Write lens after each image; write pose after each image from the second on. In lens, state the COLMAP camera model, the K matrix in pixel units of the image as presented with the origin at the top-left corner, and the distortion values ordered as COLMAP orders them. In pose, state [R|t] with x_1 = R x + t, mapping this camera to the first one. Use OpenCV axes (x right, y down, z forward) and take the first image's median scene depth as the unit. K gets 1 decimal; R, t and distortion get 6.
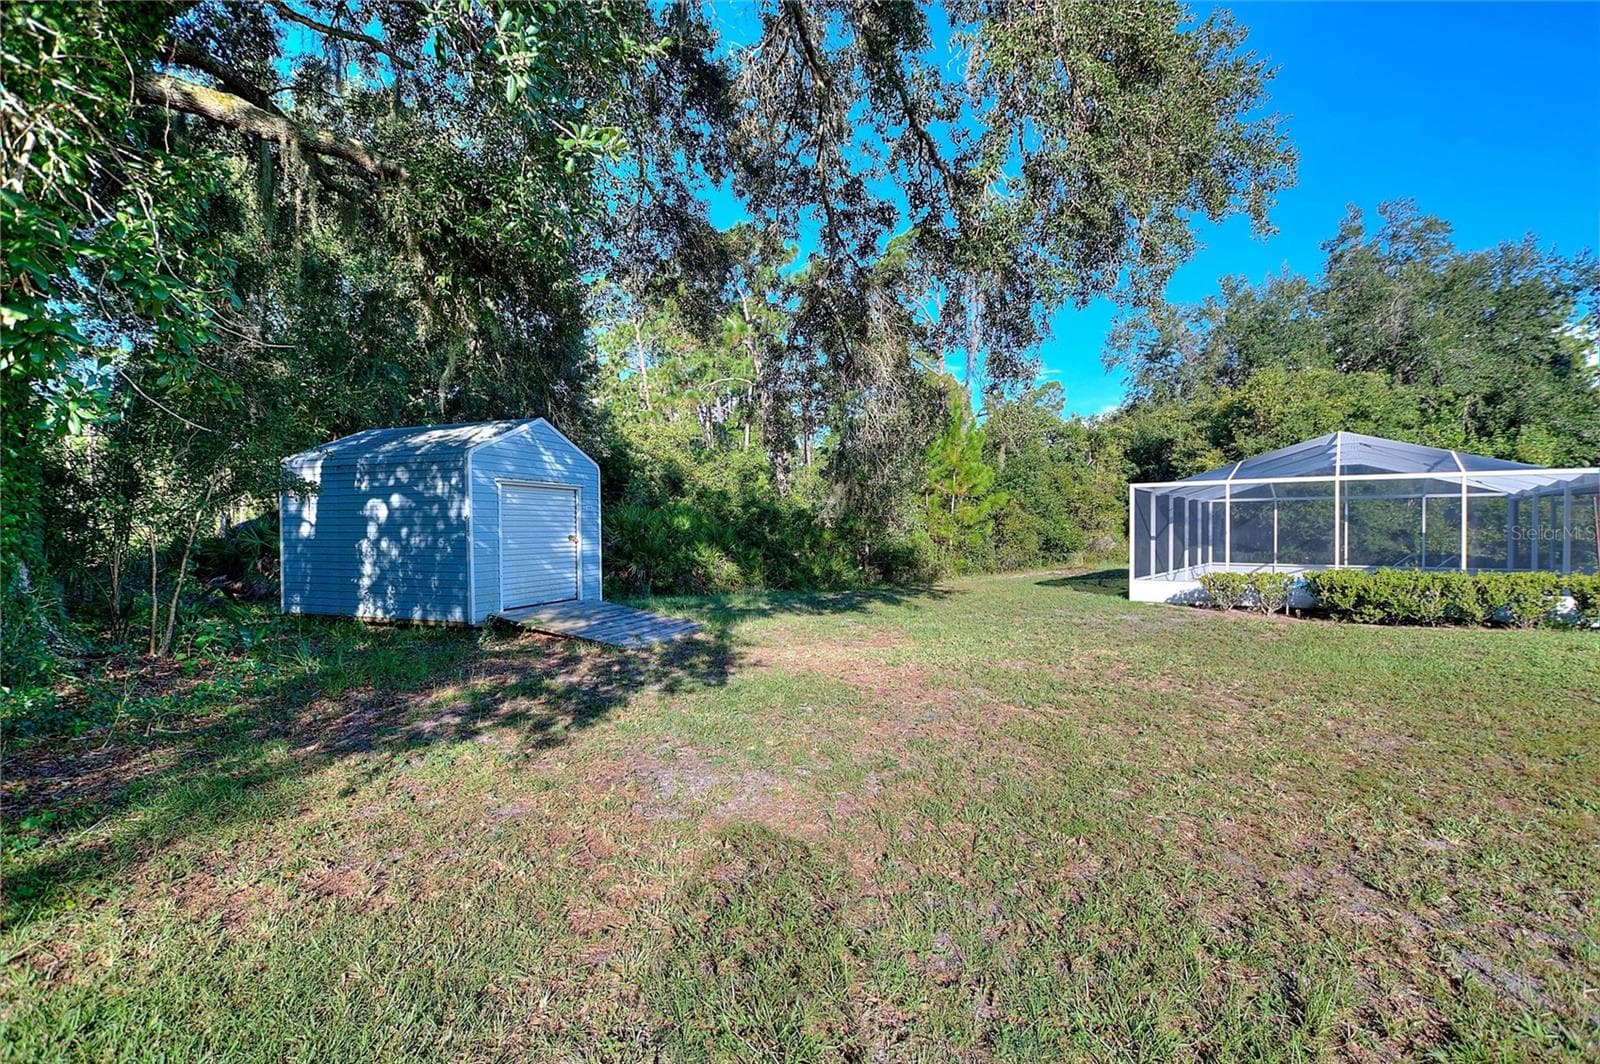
lens RADIAL K [[738.5, 0, 796.8], [0, 738.5, 532.2], [0, 0, 1]] dist [-0.021585, 0.000299]
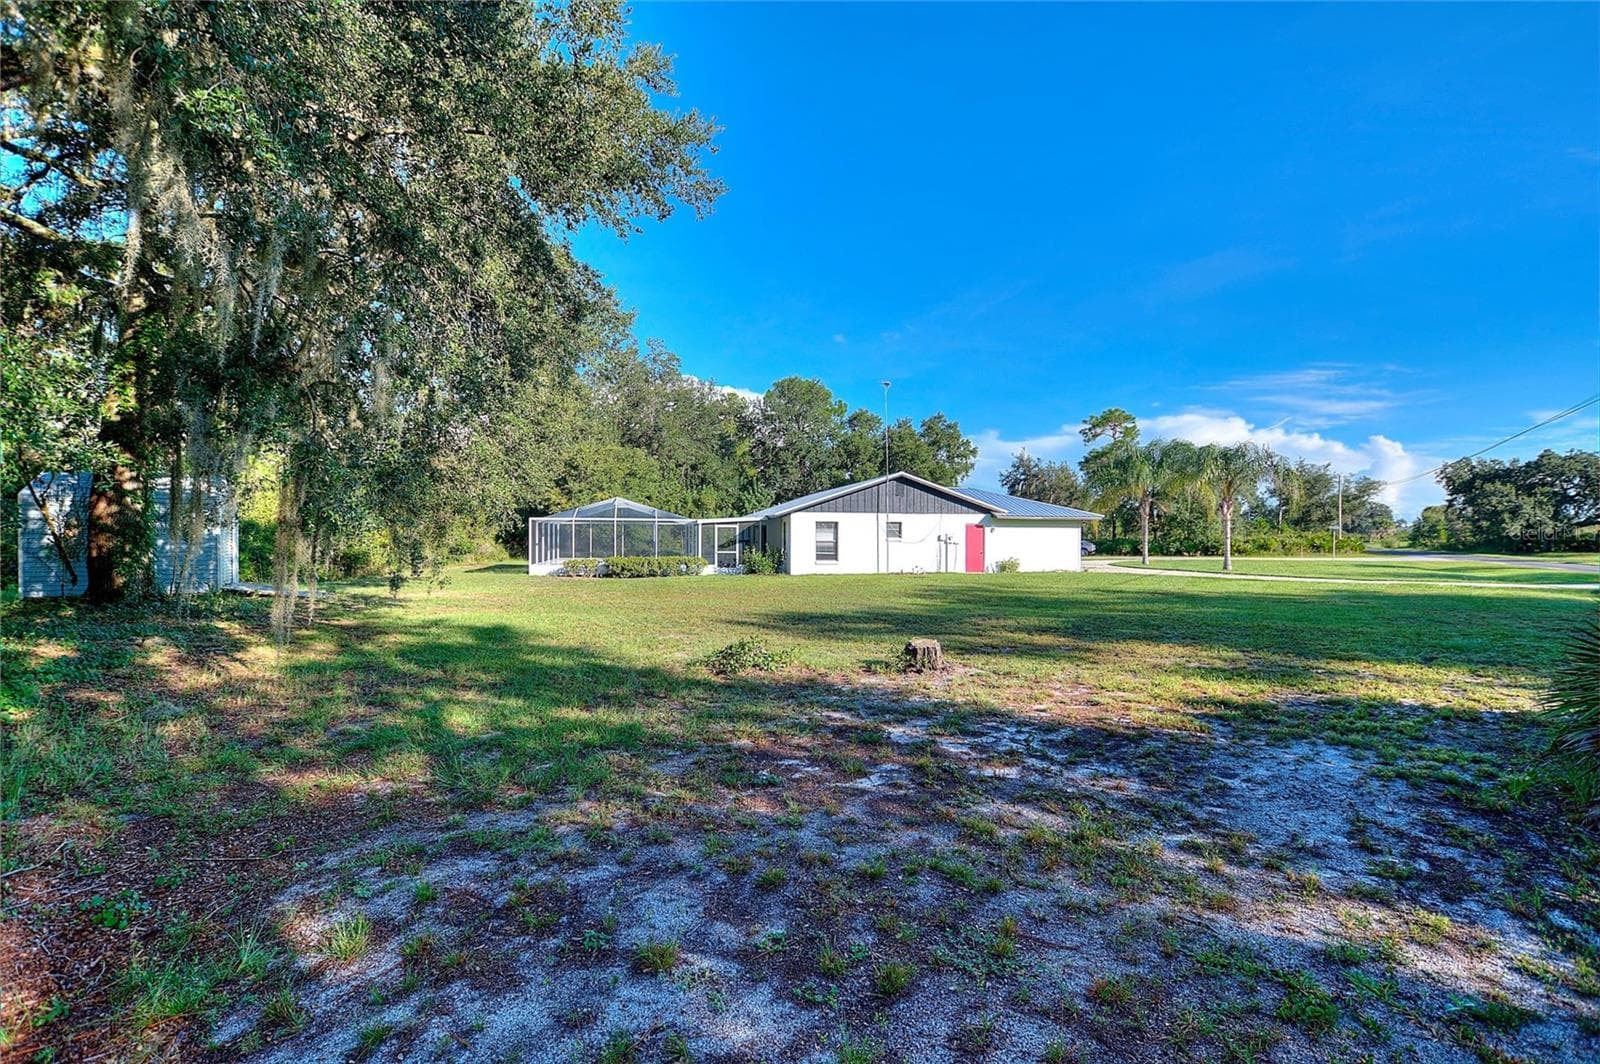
lens RADIAL K [[738.5, 0, 800.2], [0, 738.5, 534.1], [0, 0, 1]] dist [-0.021585, 0.000299]
pose [[0.649378, 0.006138, 0.760441, -0.517695], [-0.002506, 0.999979, -0.005931, -0.009063], [-0.760462, 0.001946, 0.649380, -0.756681]]
